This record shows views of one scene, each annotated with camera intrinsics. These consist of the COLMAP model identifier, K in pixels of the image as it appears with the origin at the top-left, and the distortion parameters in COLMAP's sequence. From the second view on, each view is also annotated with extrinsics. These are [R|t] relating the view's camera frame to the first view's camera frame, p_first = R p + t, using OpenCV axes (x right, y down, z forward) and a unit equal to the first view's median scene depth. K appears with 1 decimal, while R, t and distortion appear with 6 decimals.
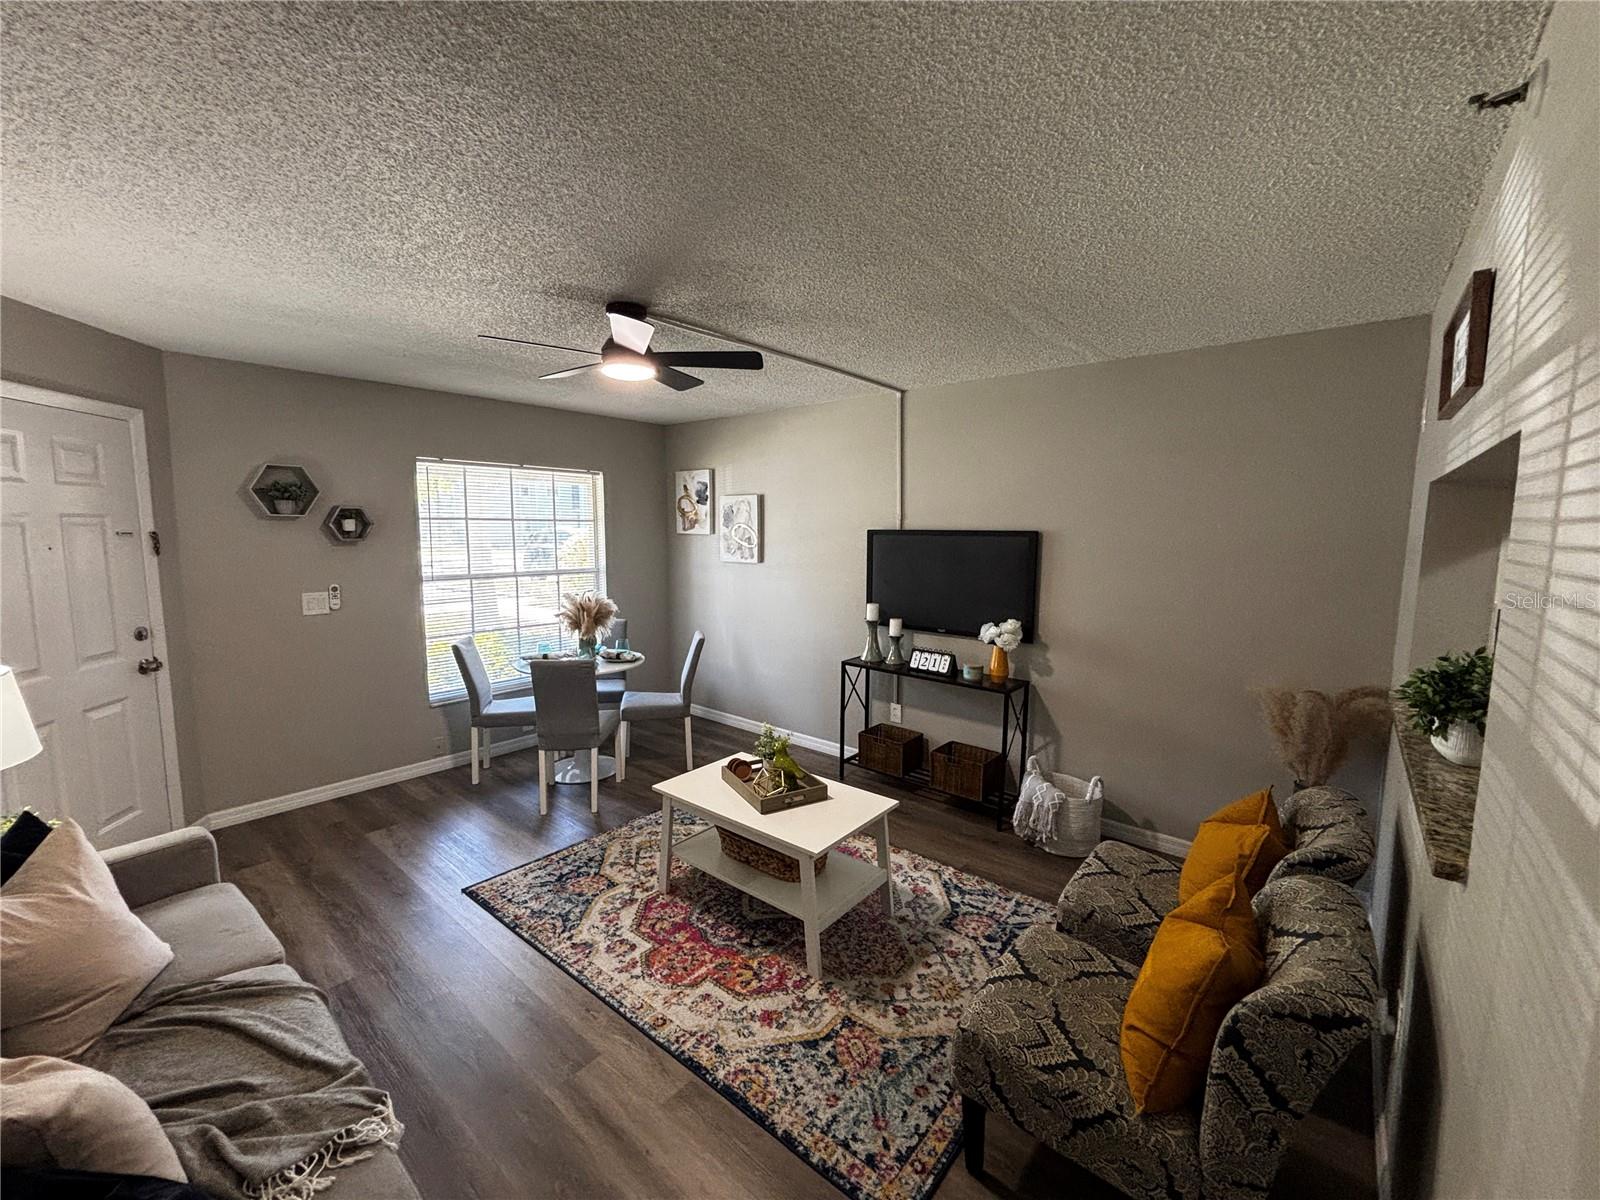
lens RADIAL K [[660.5, 0, 796.9], [0, 660.5, 587.9], [0, 0, 1]] dist [0.000119, -0.000059]
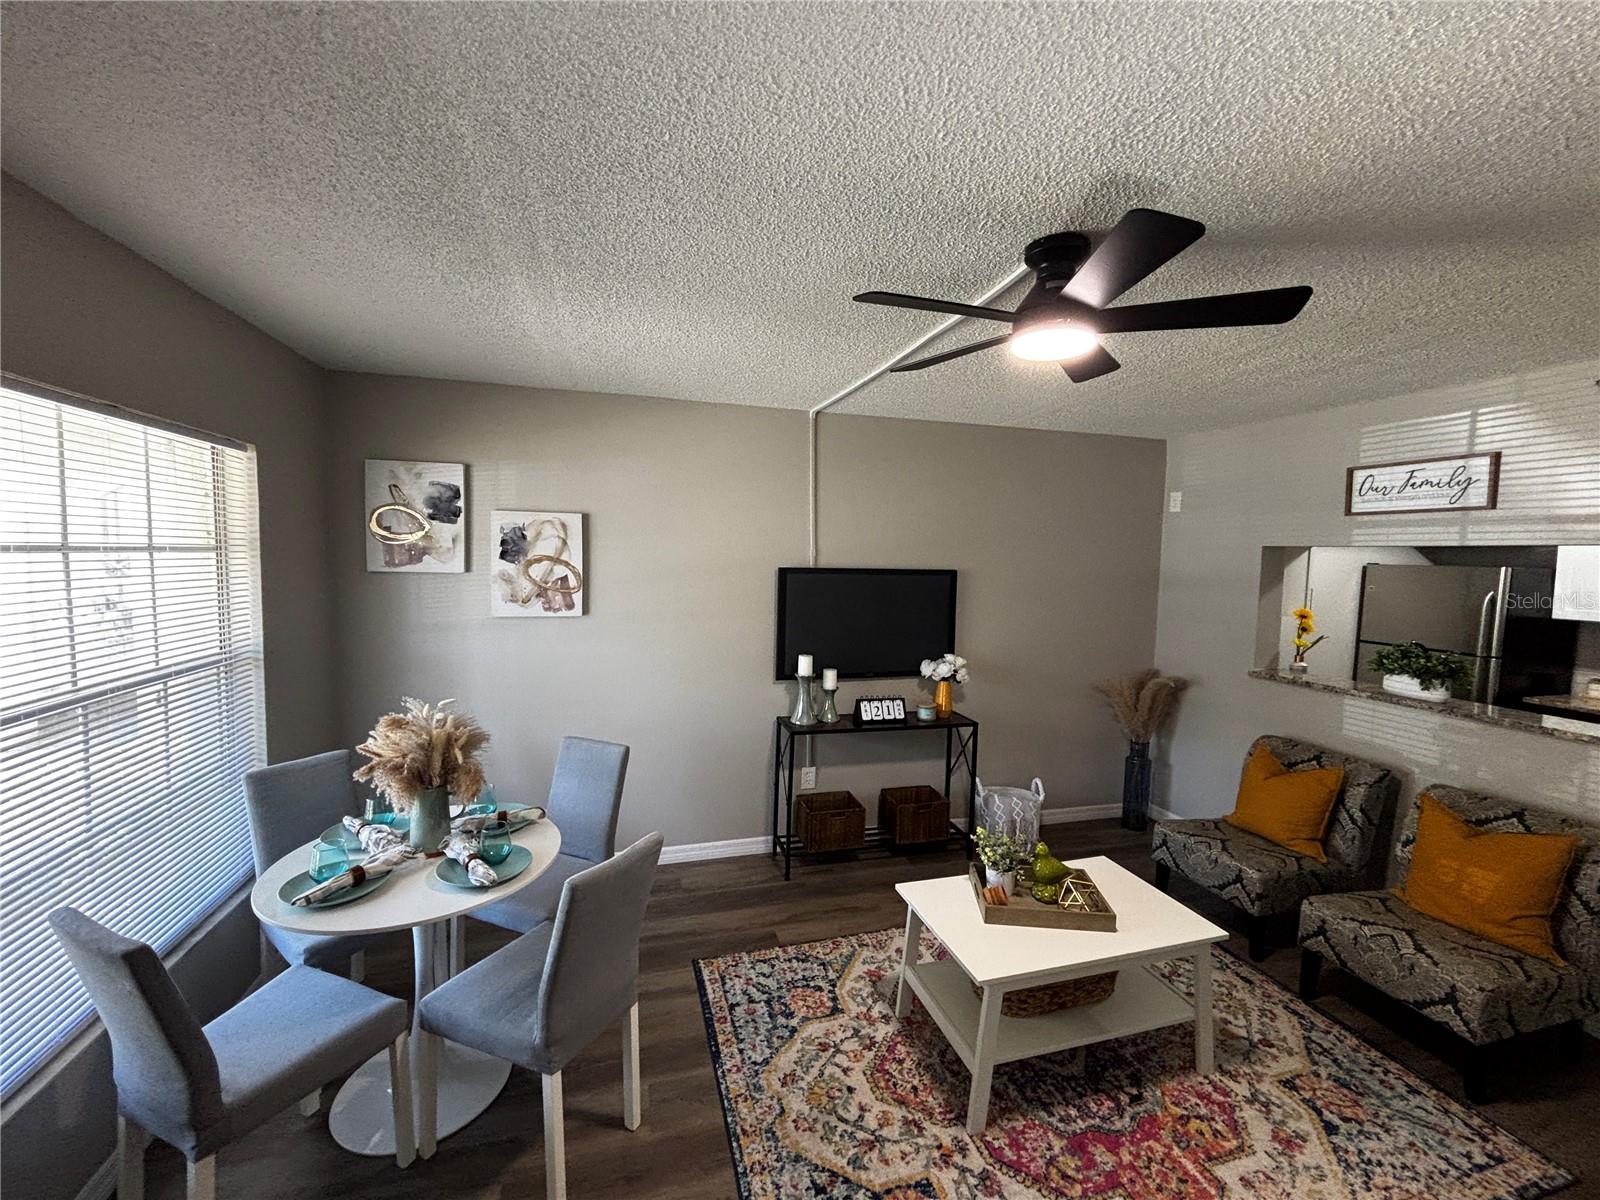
lens RADIAL K [[652.8, 0, 799.6], [0, 652.8, 595.9], [0, 0, 1]] dist [-0.000403, 0.003355]
pose [[0.560259, -0.048674, 0.826886, -0.789594], [0.060341, 0.998018, 0.017863, -0.092533], [-0.826117, 0.039887, 0.562086, 0.735189]]
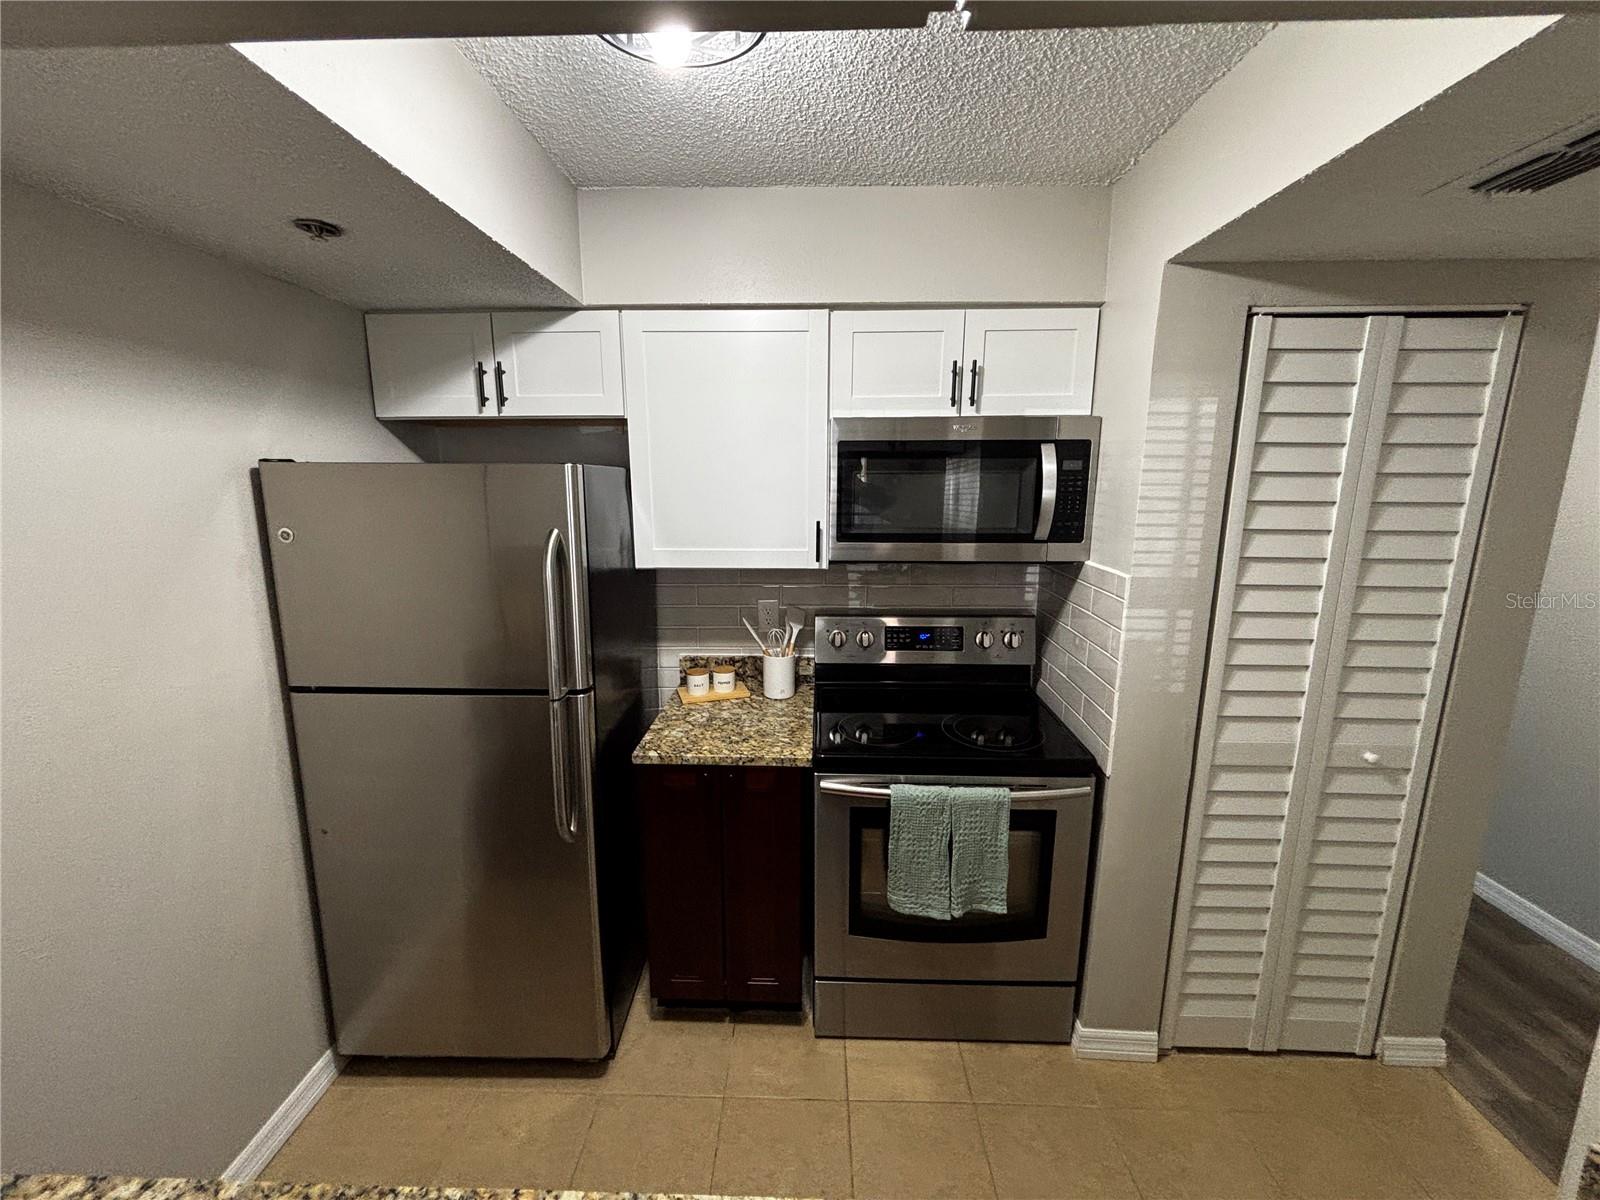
lens RADIAL K [[649.0, 0, 794.5], [0, 649.0, 591.8], [0, 0, 1]] dist [-0.001154, -0.000385]
pose [[-0.619211, -0.154659, 0.769844, 0.600986], [0.064576, 0.967060, 0.246220, -0.056442], [-0.782565, 0.202175, -0.588827, 0.479500]]
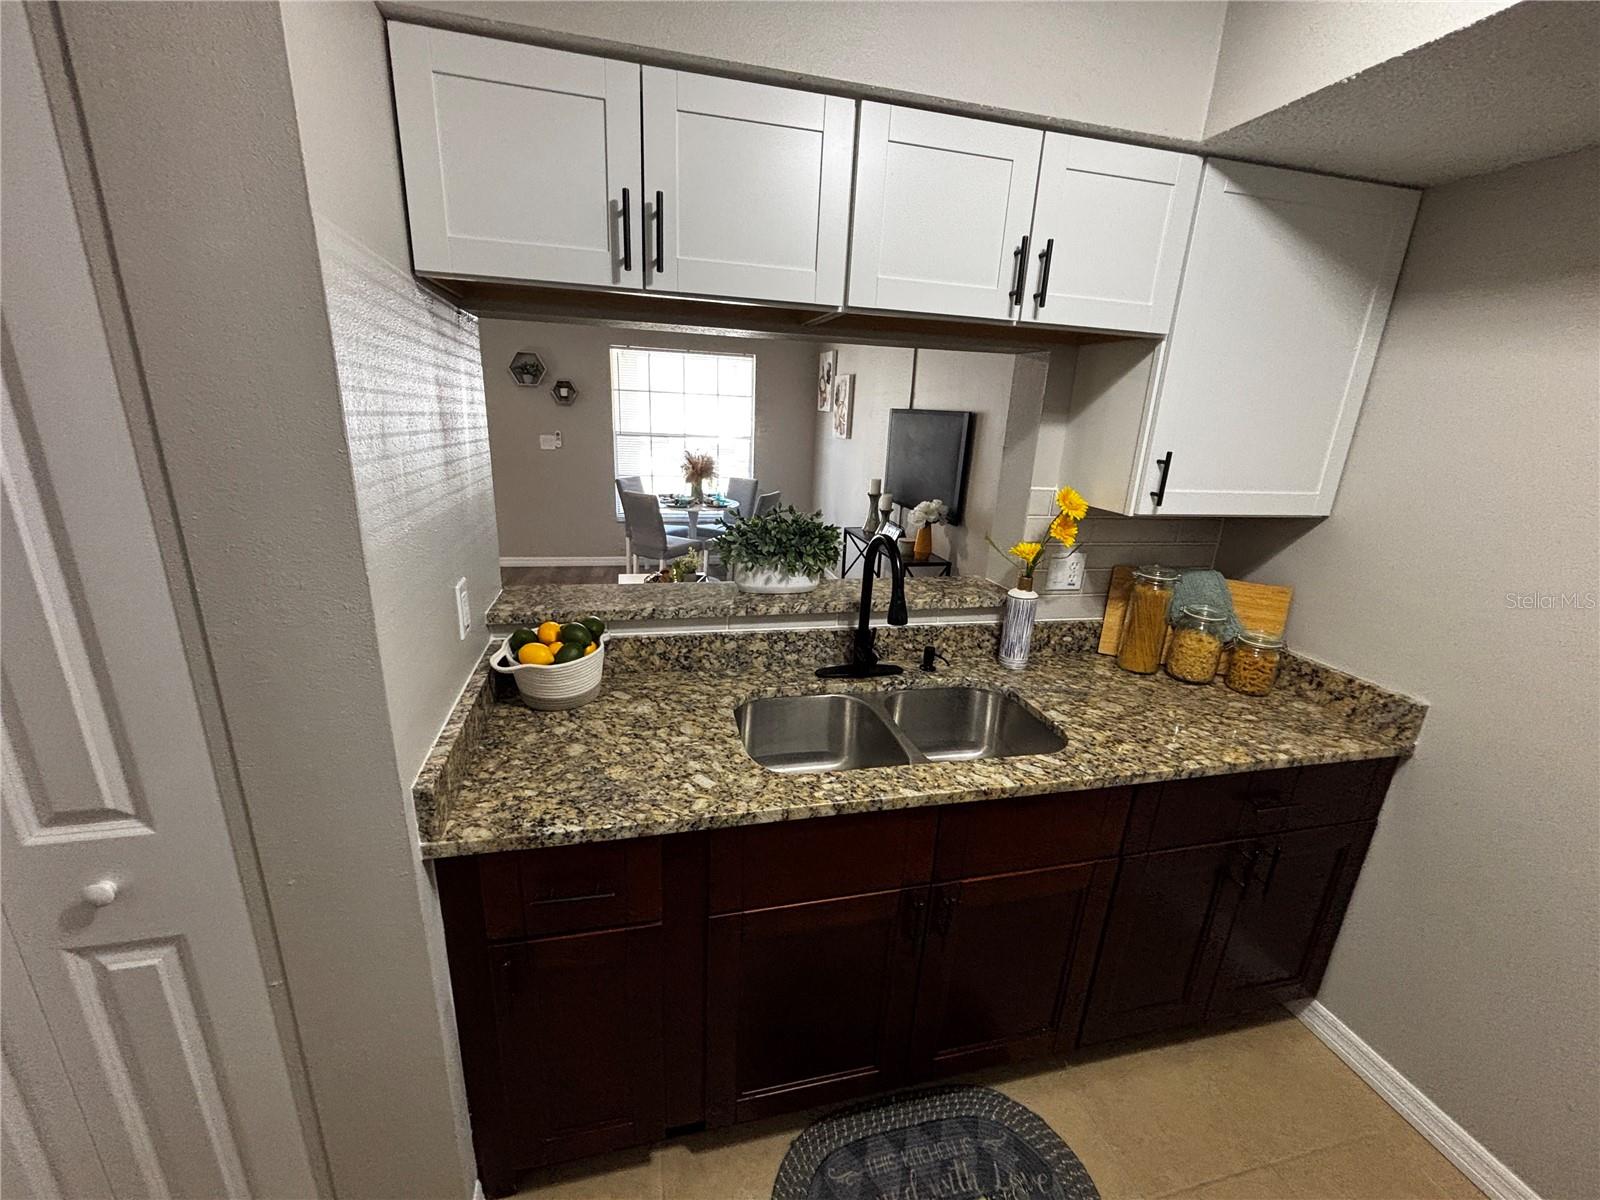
lens RADIAL K [[649.0, 0, 794.5], [0, 649.0, 591.8], [0, 0, 1]] dist [-0.001154, -0.000385]
pose [[0.806326, 0.196413, -0.557907, 0.897205], [-0.093689, 0.973758, 0.207409, -0.004473], [0.584004, -0.114970, 0.803568, 0.030046]]
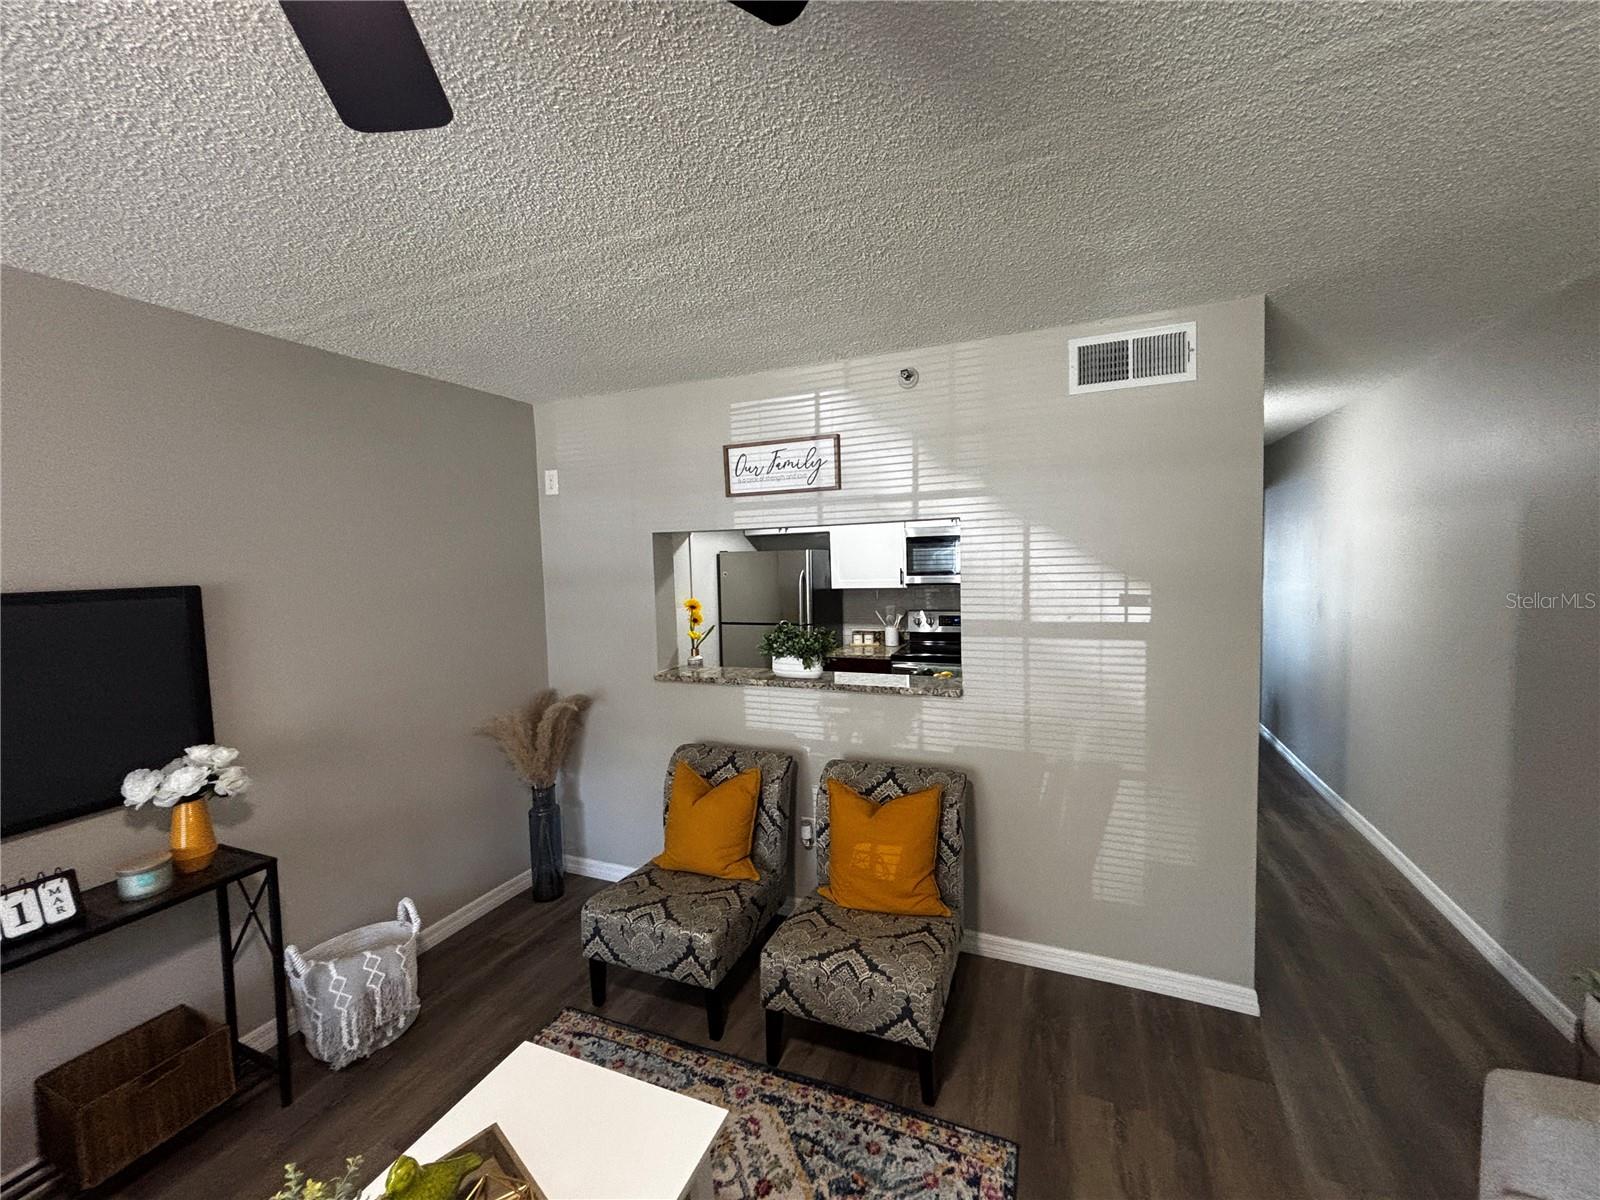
lens RADIAL K [[649.0, 0, 794.5], [0, 649.0, 591.8], [0, 0, 1]] dist [-0.001154, -0.000385]
pose [[-0.295345, -0.051018, 0.954027, -0.398736], [0.118371, 0.988925, 0.089529, -0.083271], [-0.948029, 0.139371, -0.286035, 0.797864]]
